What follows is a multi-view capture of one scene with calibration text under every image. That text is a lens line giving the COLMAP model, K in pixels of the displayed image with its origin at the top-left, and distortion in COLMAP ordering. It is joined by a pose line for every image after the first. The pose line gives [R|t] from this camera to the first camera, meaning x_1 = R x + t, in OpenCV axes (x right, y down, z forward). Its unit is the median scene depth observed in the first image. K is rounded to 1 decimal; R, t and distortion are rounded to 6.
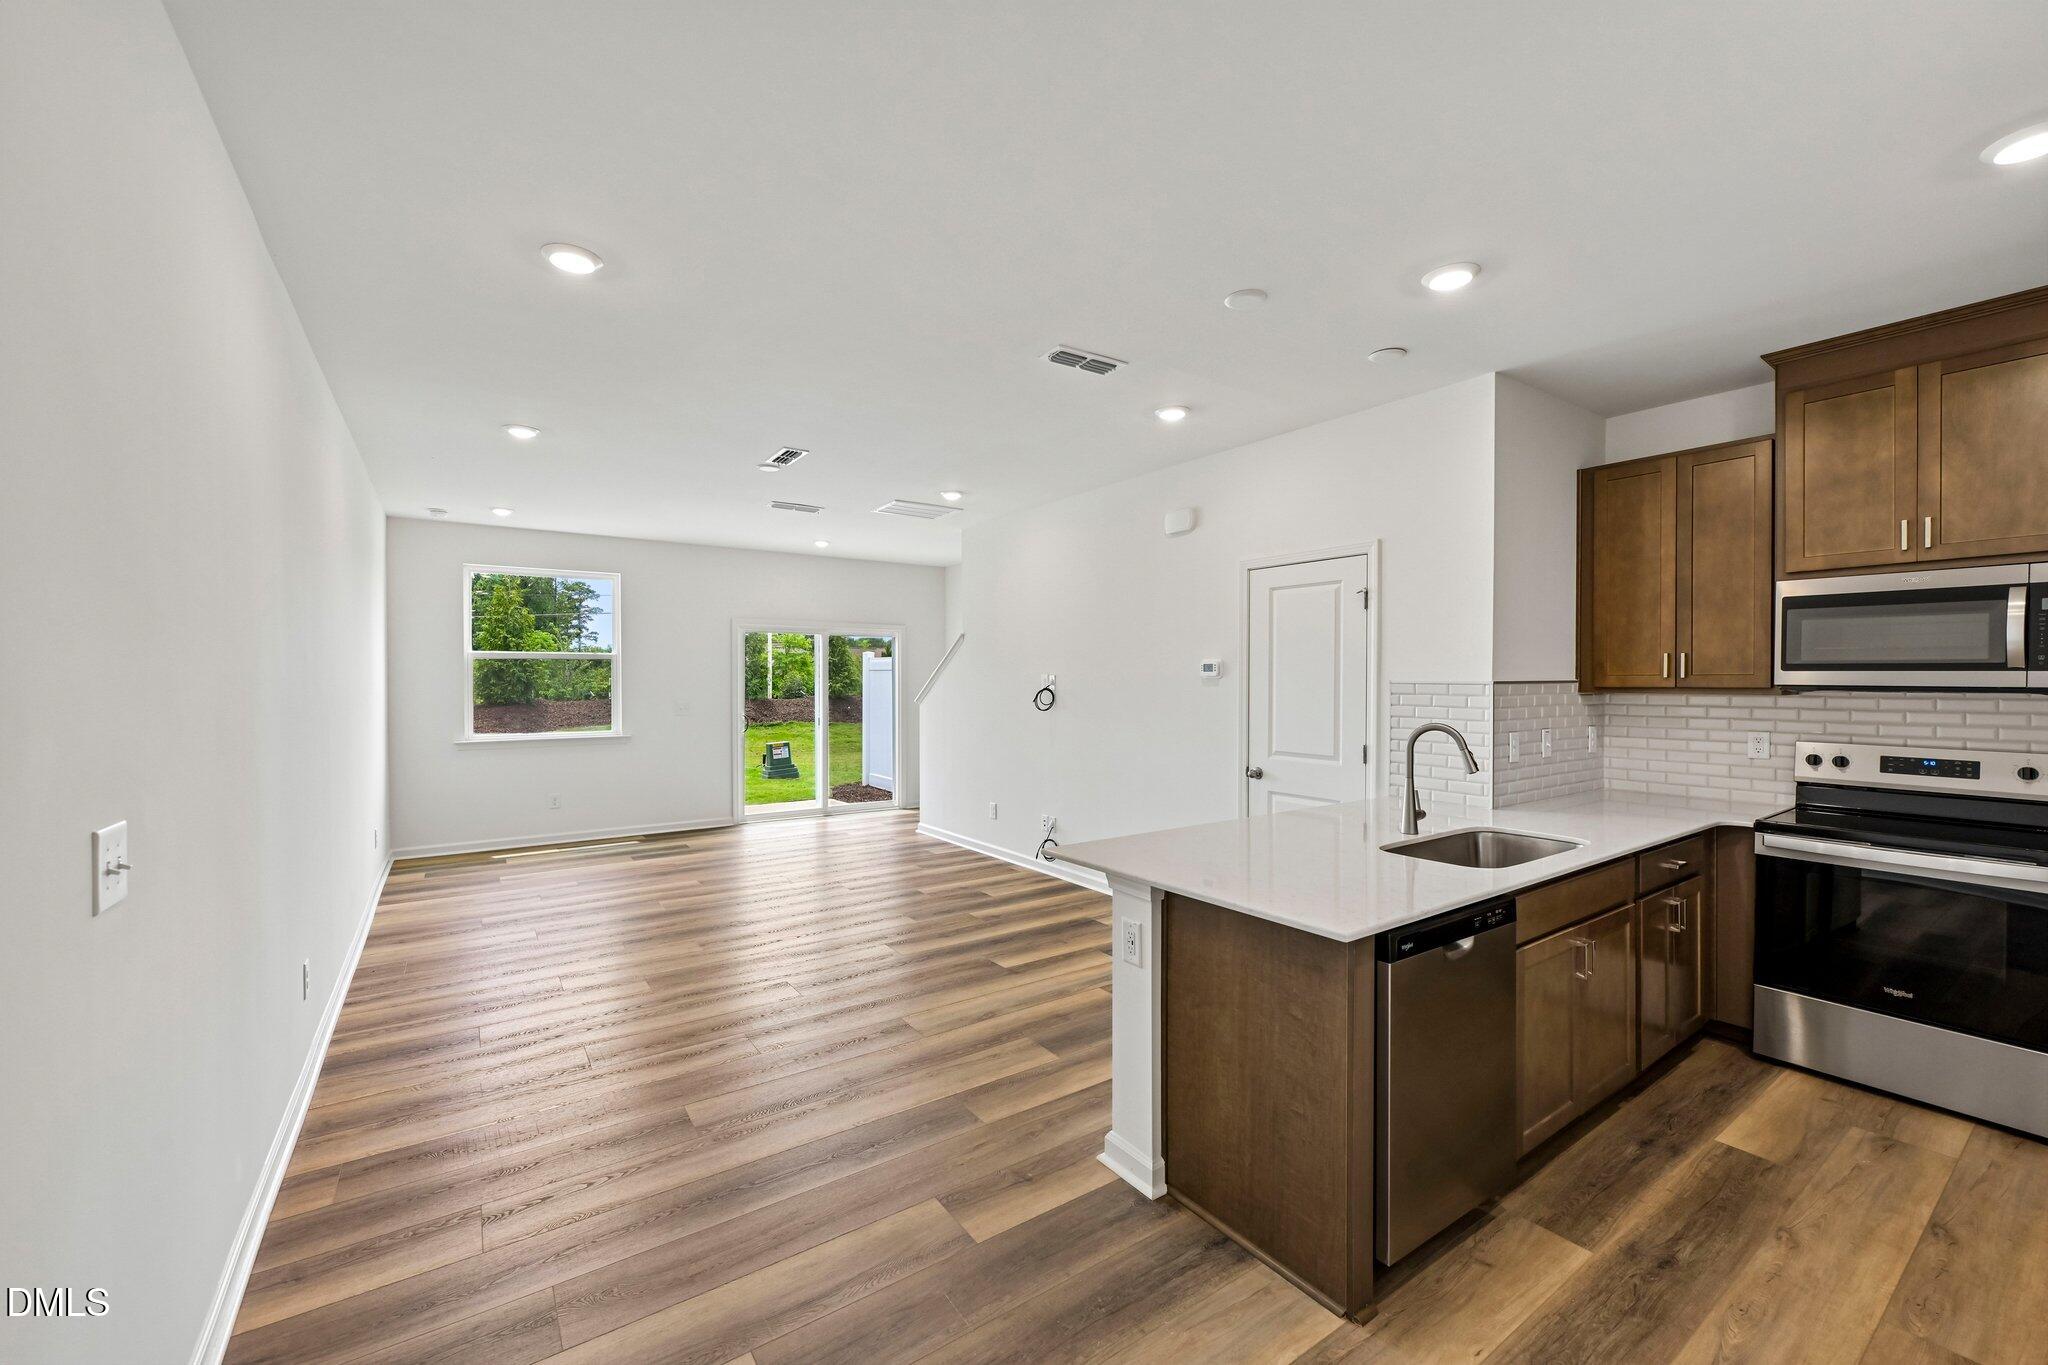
lens RADIAL K [[813.1, 0, 1026.4], [0, 813.1, 686.2], [0, 0, 1]] dist [-0.002889, 0.000009]
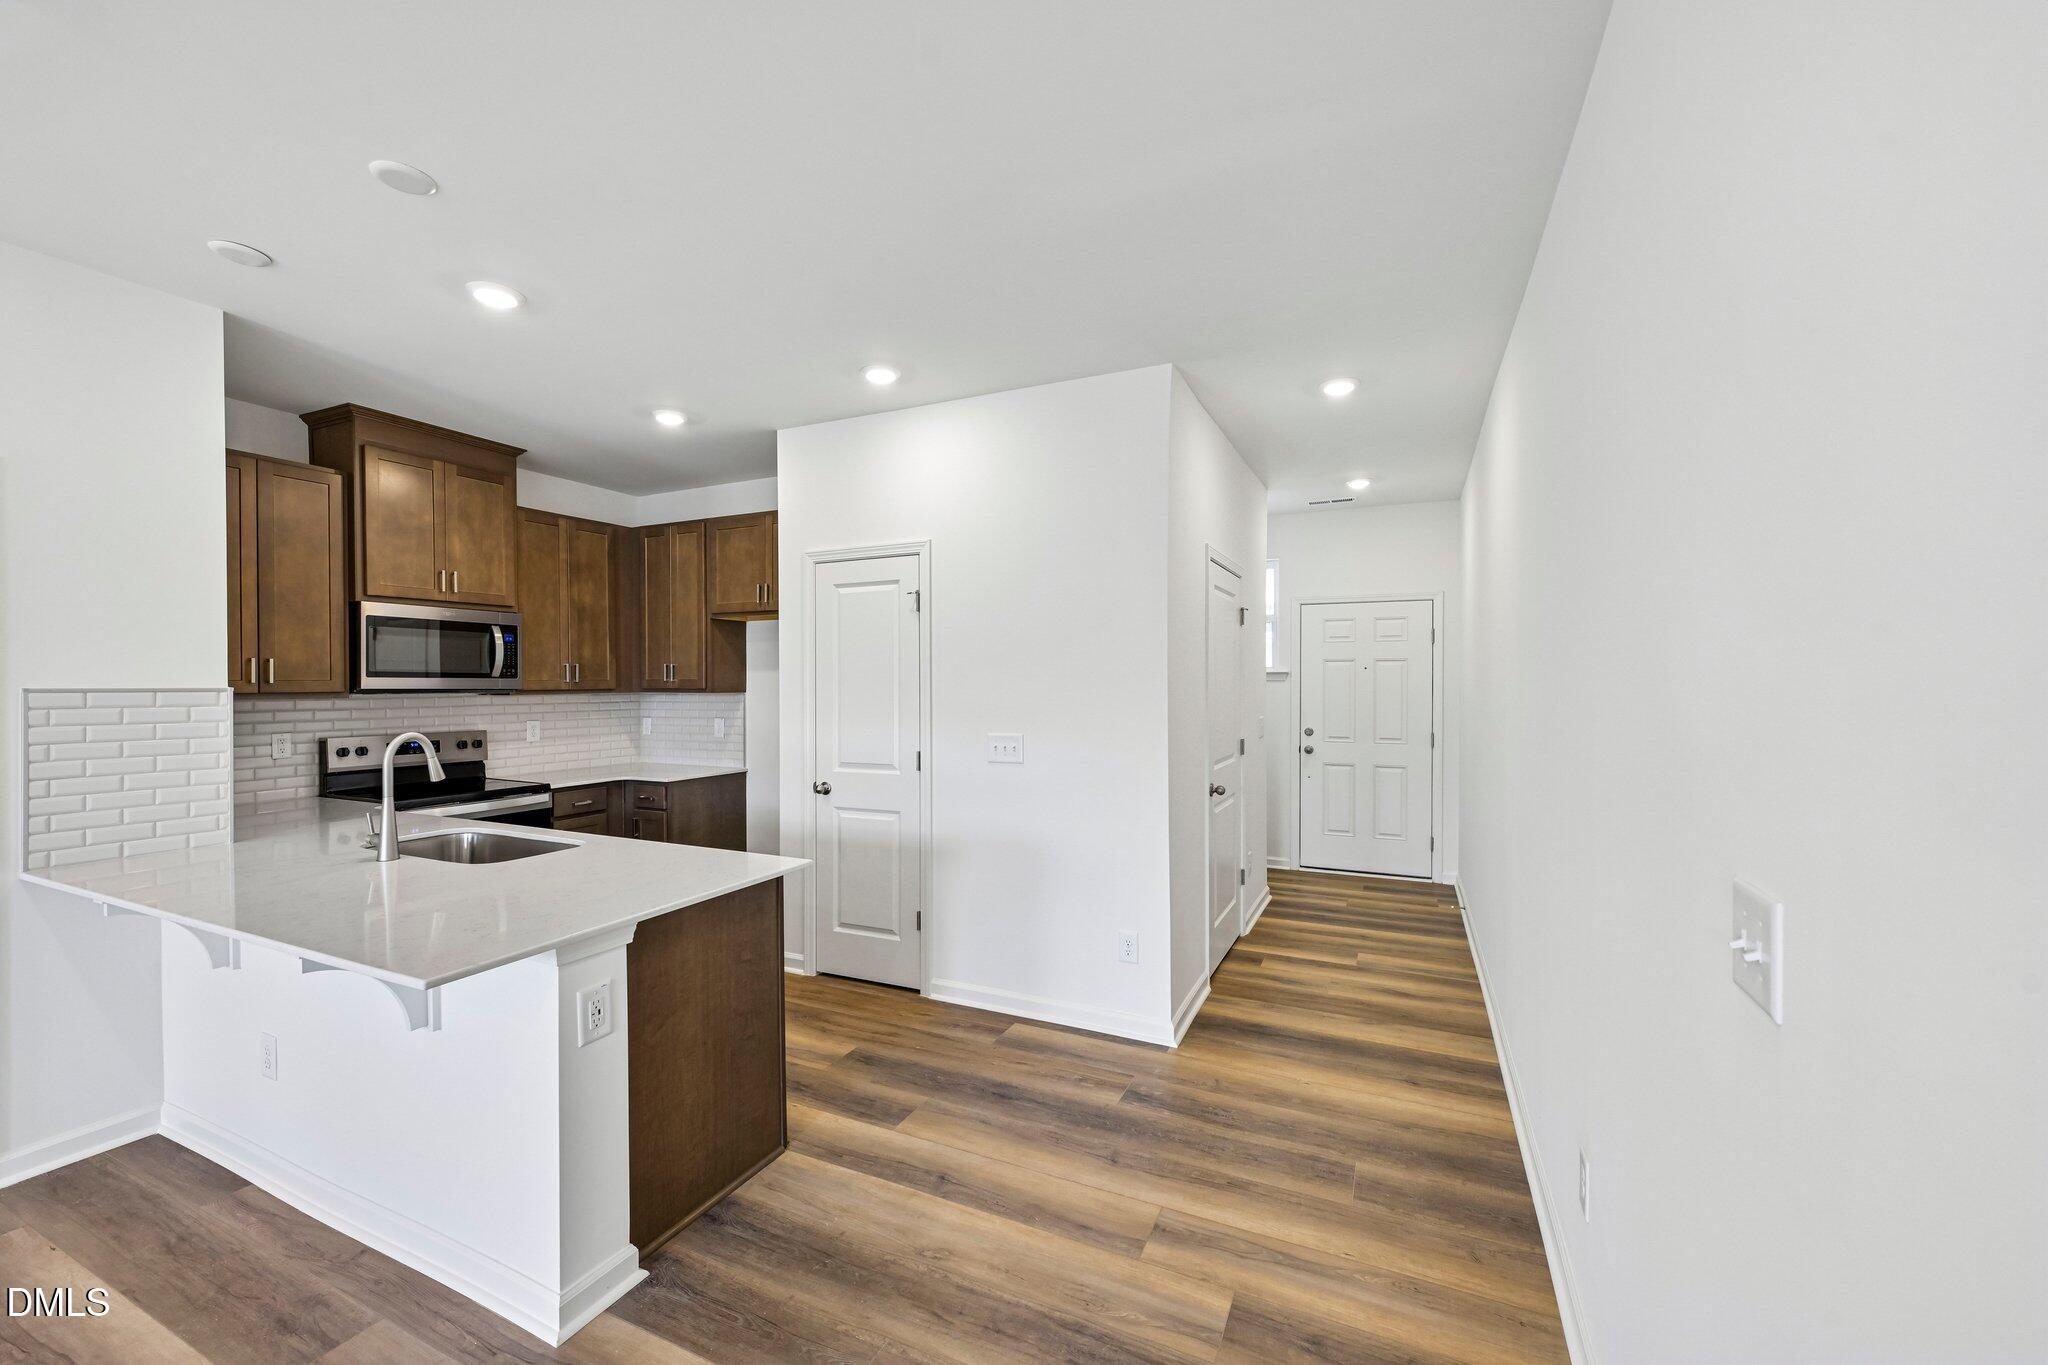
lens RADIAL K [[813.1, 0, 1015.9], [0, 813.1, 685.9], [0, 0, 1]] dist [-0.002889, 0.000009]
pose [[-0.494780, -0.004329, 0.869008, -0.522845], [0.011587, 0.999866, 0.011578, -0.008341], [-0.868941, 0.015798, -0.494663, 0.700114]]
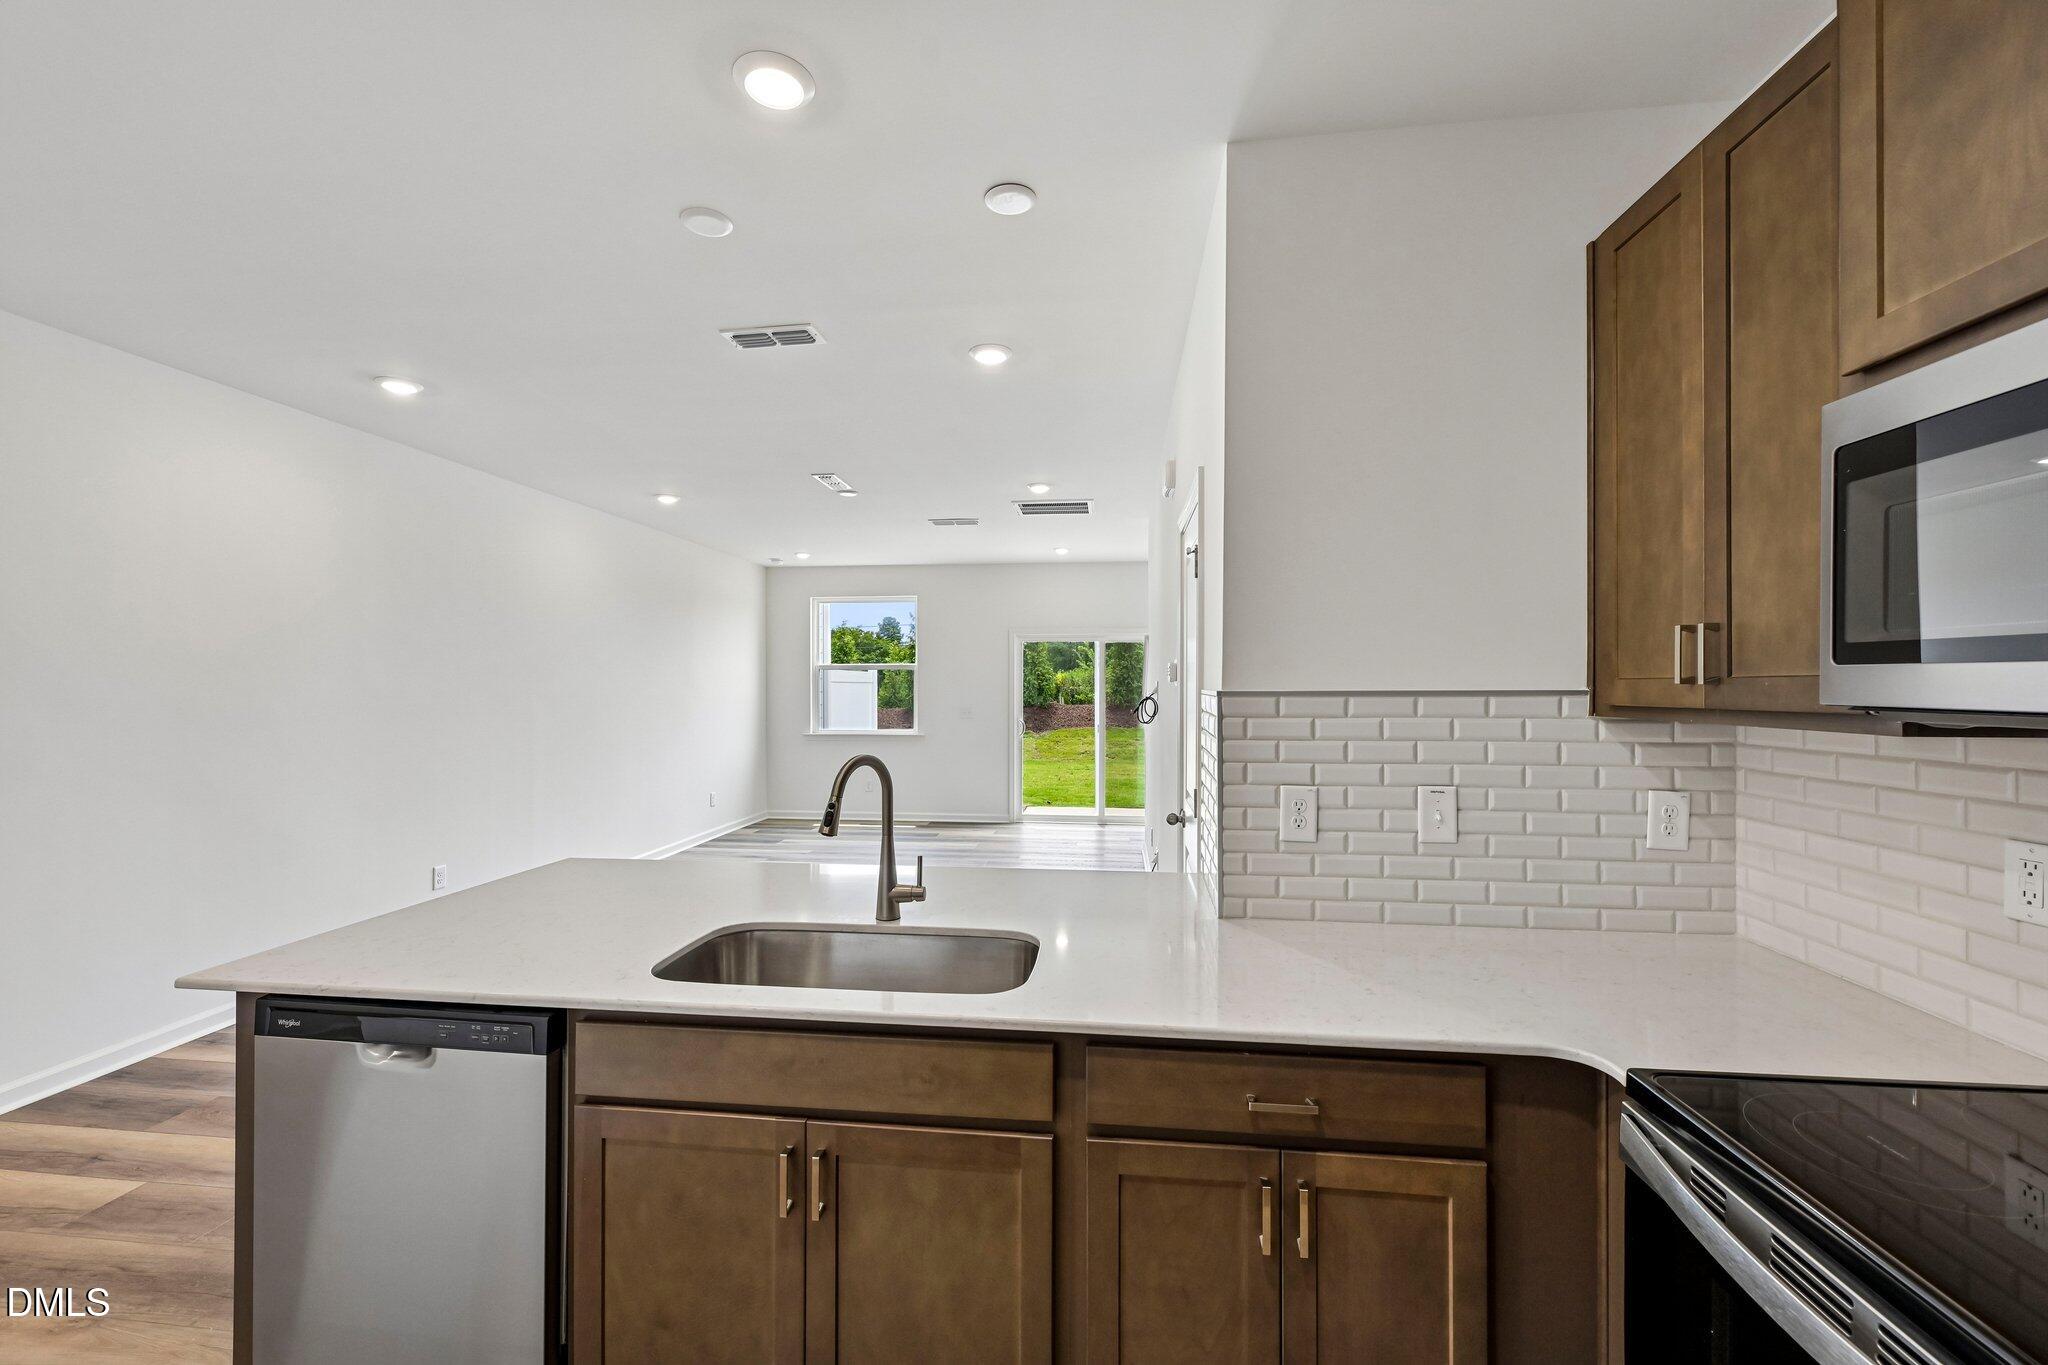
lens RADIAL K [[813.1, 0, 1021.5], [0, 813.1, 680.8], [0, 0, 1]] dist [-0.002889, 0.000009]
pose [[0.751693, -0.003421, -0.659504, 0.825609], [-0.006164, 0.999906, -0.012213, -0.005336], [0.659485, 0.013246, 0.751601, 0.475401]]
